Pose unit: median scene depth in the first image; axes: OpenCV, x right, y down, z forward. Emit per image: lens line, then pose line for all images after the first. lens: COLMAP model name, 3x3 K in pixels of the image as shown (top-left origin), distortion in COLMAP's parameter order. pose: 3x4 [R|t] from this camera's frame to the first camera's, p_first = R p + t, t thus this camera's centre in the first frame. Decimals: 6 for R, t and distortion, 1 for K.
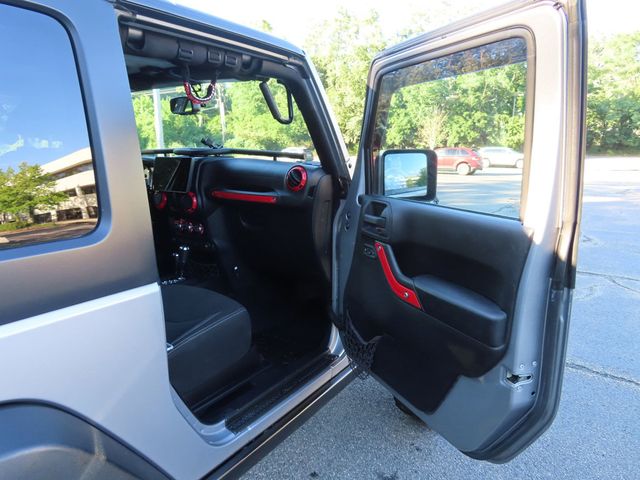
lens RADIAL K [[458.4, 0, 319.6], [0, 458.4, 248.6], [0, 0, 1]] dist [-0.012054, 0.006088]
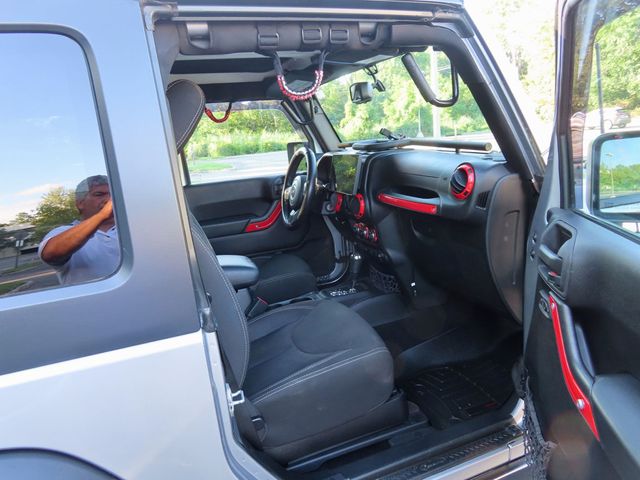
lens RADIAL K [[458.4, 0, 316.6], [0, 458.4, 244.6], [0, 0, 1]] dist [-0.012054, 0.006088]
pose [[0.817972, 0.061963, -0.571912, 0.173950], [-0.034861, 0.997694, 0.058234, -0.086035], [0.574201, -0.027696, 0.818246, 0.275549]]
